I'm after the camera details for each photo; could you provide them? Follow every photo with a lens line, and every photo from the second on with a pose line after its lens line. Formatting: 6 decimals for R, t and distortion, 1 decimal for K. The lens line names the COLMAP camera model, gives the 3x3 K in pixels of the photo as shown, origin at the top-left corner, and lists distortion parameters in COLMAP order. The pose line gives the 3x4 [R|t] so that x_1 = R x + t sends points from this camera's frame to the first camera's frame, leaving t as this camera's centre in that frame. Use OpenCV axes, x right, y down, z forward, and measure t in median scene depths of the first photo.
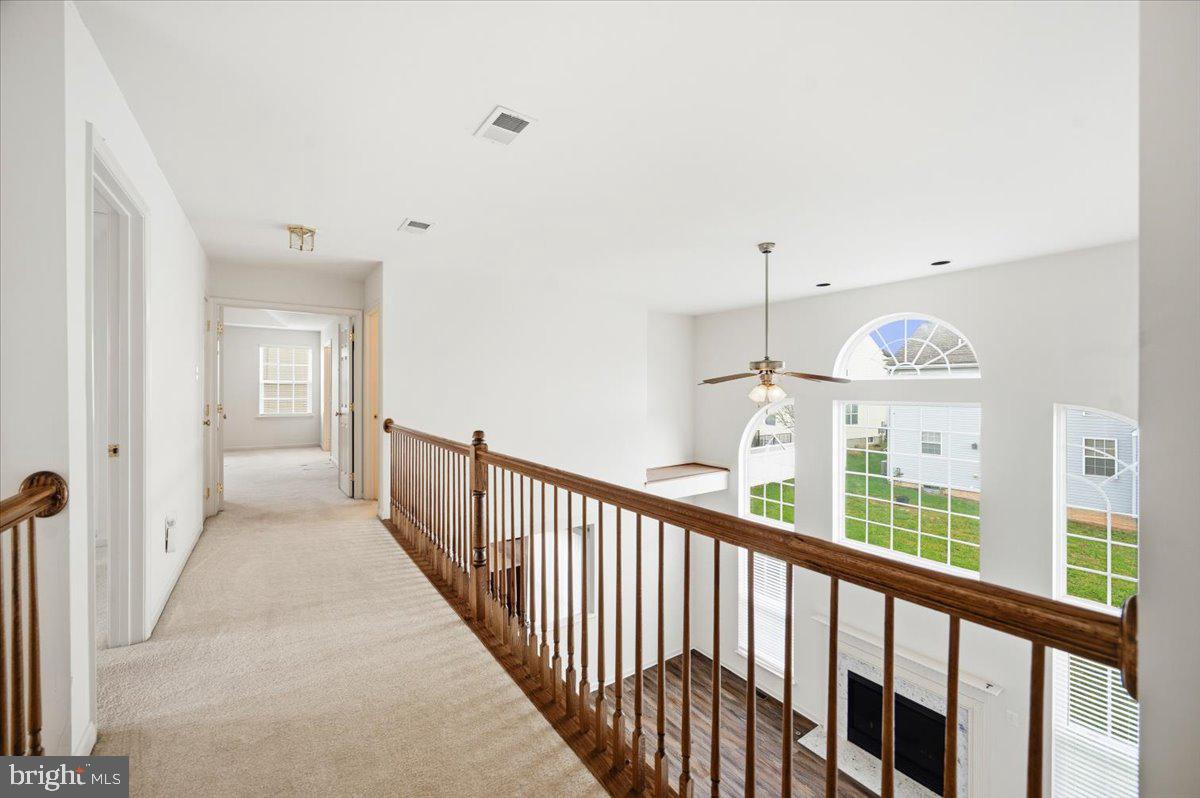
lens RADIAL K [[478.7, 0, 598.7], [0, 478.7, 393.2], [0, 0, 1]] dist [-0.005582, 0.000330]
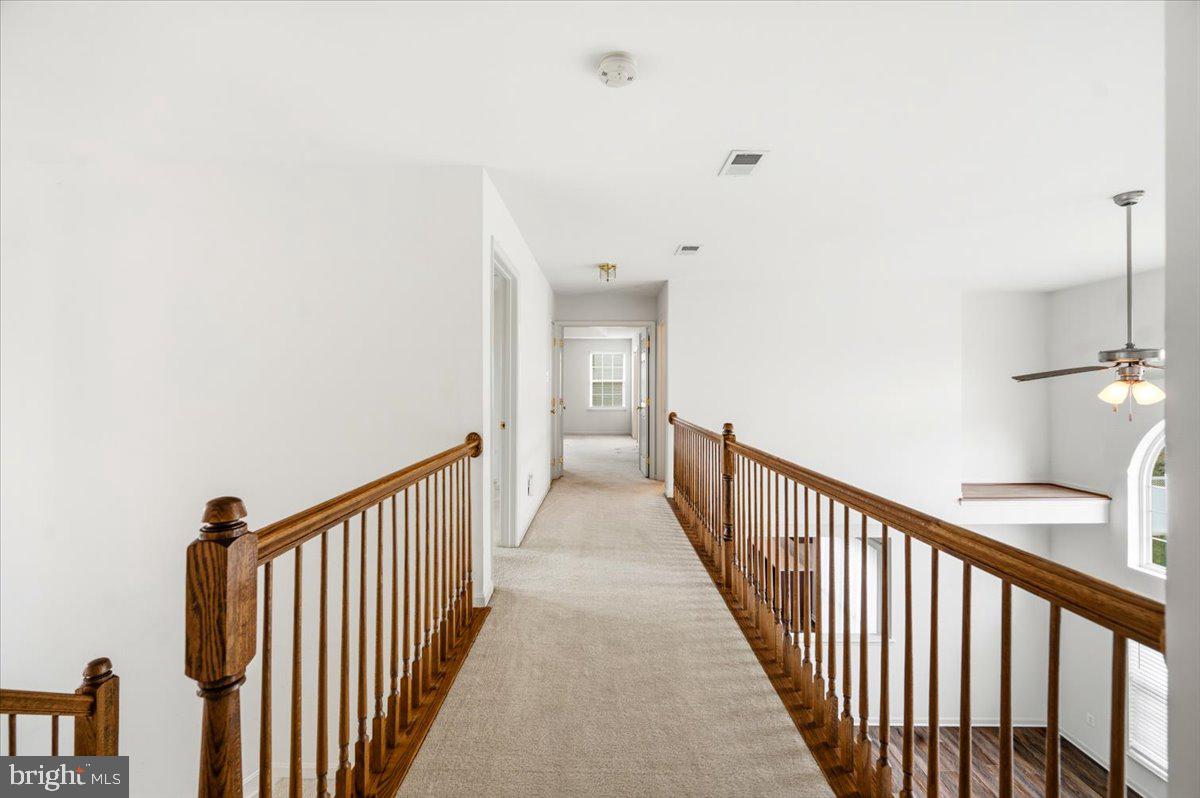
lens RADIAL K [[478.7, 0, 600.2], [0, 478.7, 389.1], [0, 0, 1]] dist [-0.005582, 0.000330]
pose [[0.823071, 0.001575, -0.567937, 0.120899], [-0.003880, 0.999988, -0.002849, -0.000184], [0.567926, 0.004548, 0.823067, -0.104204]]
